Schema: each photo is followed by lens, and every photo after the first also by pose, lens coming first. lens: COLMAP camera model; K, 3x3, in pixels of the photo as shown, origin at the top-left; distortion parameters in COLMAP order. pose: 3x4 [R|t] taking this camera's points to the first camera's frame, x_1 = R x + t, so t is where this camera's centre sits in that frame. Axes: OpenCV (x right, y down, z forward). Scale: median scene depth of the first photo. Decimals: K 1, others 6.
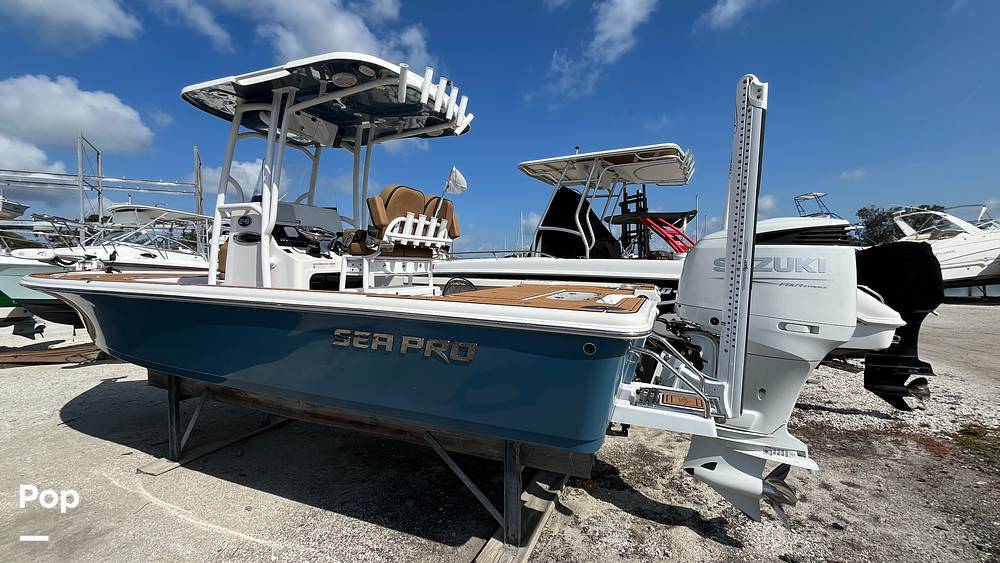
lens RADIAL K [[404.3, 0, 499.5], [0, 404.3, 275.6], [0, 0, 1]] dist [-0.003185, 0.000169]
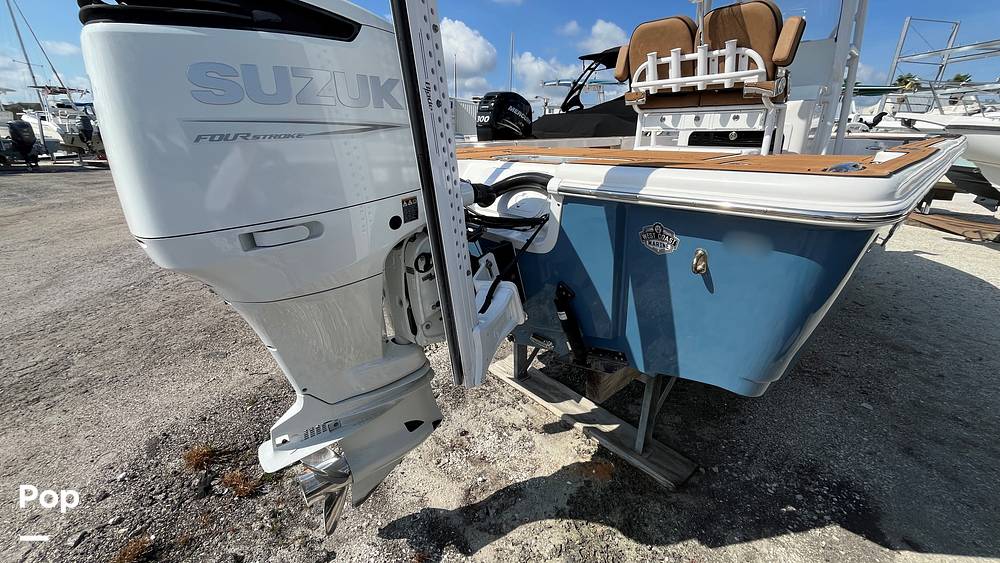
lens RADIAL K [[404.3, 0, 499.2], [0, 404.3, 275.7], [0, 0, 1]] dist [-0.003185, 0.000169]
pose [[-0.430858, 0.296275, -0.852398, 0.727250], [-0.022362, 0.940774, 0.338296, 0.006260], [0.902143, 0.164819, -0.398714, 1.033737]]
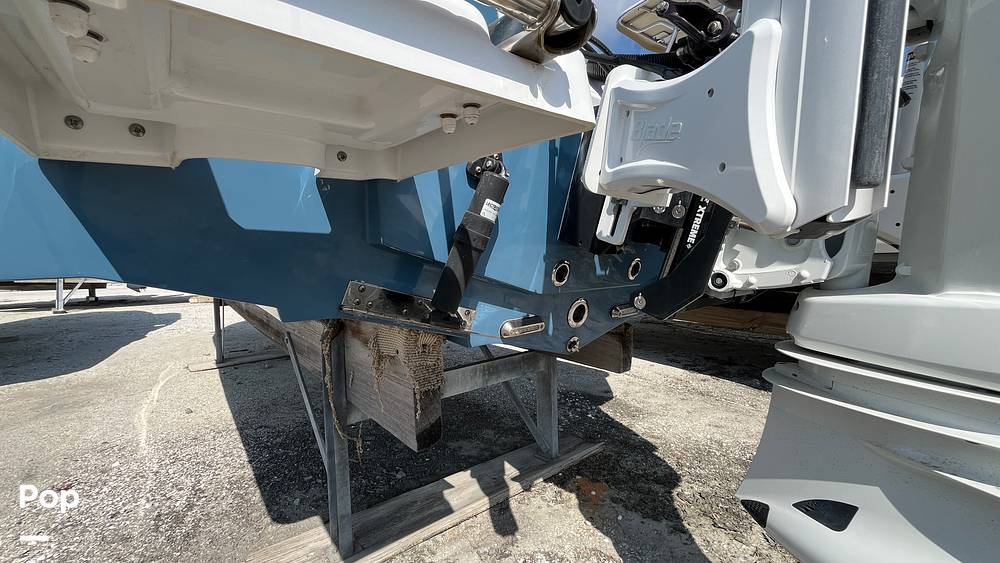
lens RADIAL K [[404.3, 0, 499.0], [0, 404.3, 275.8], [0, 0, 1]] dist [-0.003185, 0.000169]
pose [[0.887506, 0.021877, -0.460277, 0.333923], [-0.005358, 0.999295, 0.037167, 0.225865], [0.460766, -0.030520, 0.886997, 0.493260]]
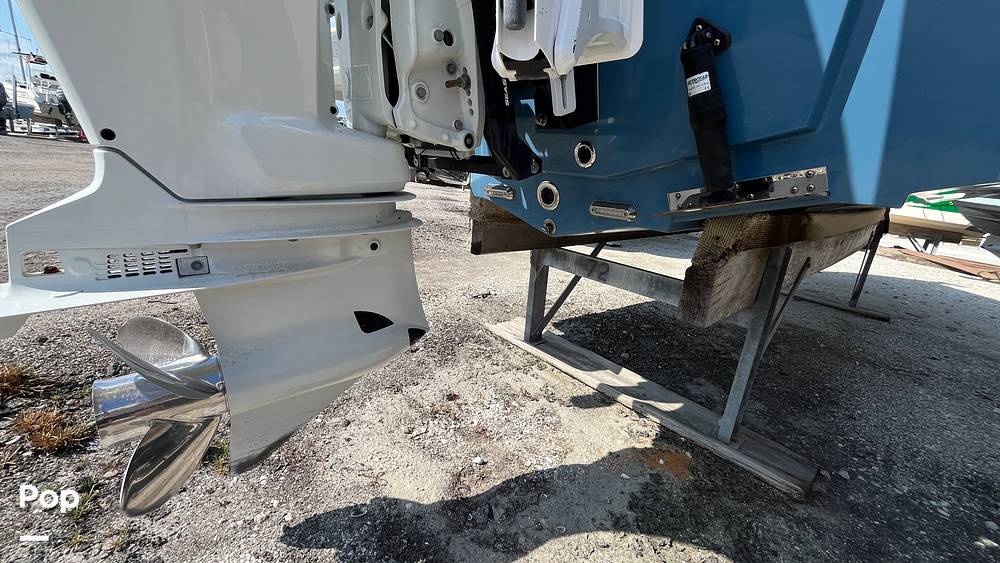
lens RADIAL K [[404.3, 0, 499.2], [0, 404.3, 275.5], [0, 0, 1]] dist [-0.003185, 0.000169]
pose [[-0.420770, 0.196731, -0.885579, 0.591470], [-0.113389, 0.957141, 0.266504, 0.245872], [0.900053, 0.212552, -0.380429, 0.935243]]
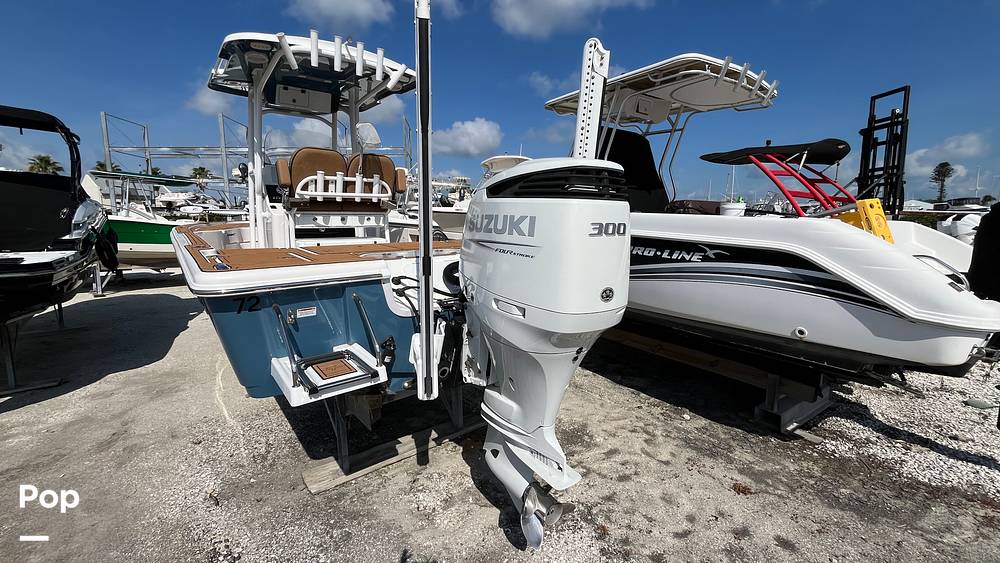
lens RADIAL K [[404.3, 0, 499.6], [0, 404.3, 275.8], [0, 0, 1]] dist [-0.003185, 0.000169]
pose [[0.887155, 0.070115, -0.456114, 0.679130], [-0.012702, 0.991726, 0.127745, -0.018047], [0.461296, -0.107536, 0.880705, 0.202514]]
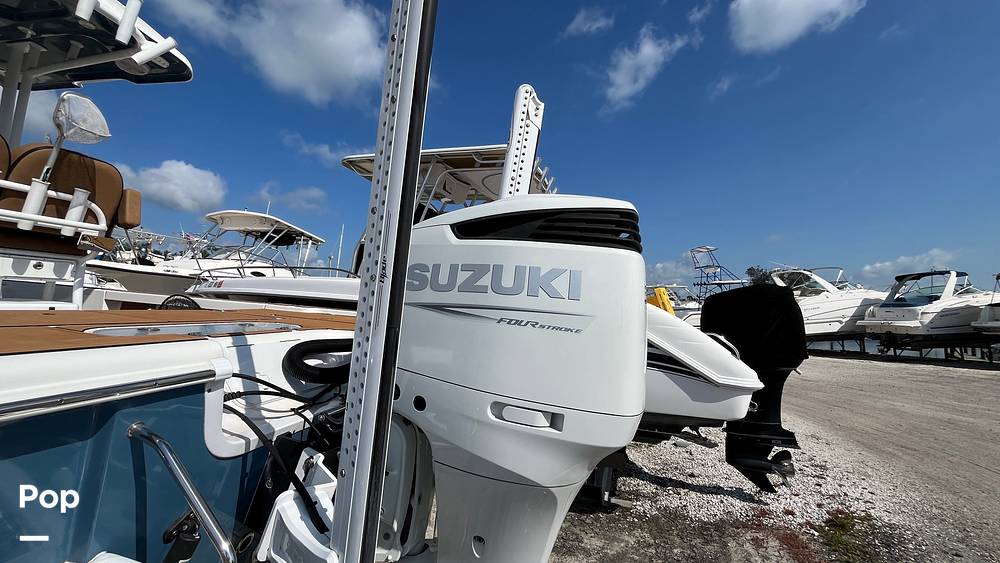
lens RADIAL K [[404.3, 0, 500.1], [0, 404.3, 275.6], [0, 0, 1]] dist [-0.003185, 0.000169]
pose [[0.982653, 0.069312, 0.172013, 0.392144], [-0.053757, 0.994167, -0.093502, 0.008714], [-0.177491, 0.082633, 0.980647, 0.338090]]
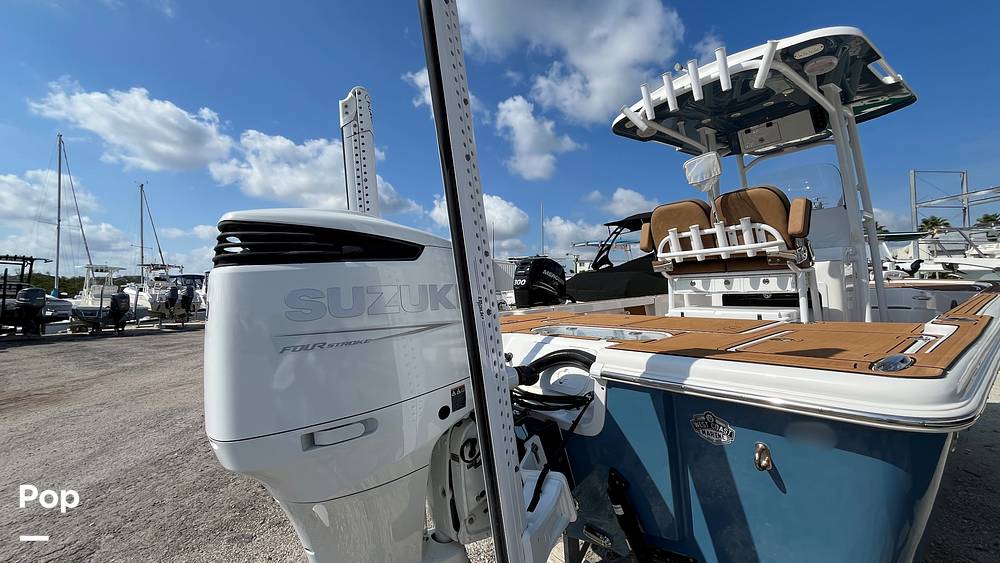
lens RADIAL K [[404.3, 0, 499.2], [0, 404.3, 275.6], [0, 0, 1]] dist [-0.003185, 0.000169]
pose [[-0.505865, -0.008894, -0.862567, 0.741806], [0.015559, 0.999690, -0.019433, -0.030974], [0.862472, -0.023251, -0.505570, 1.033449]]
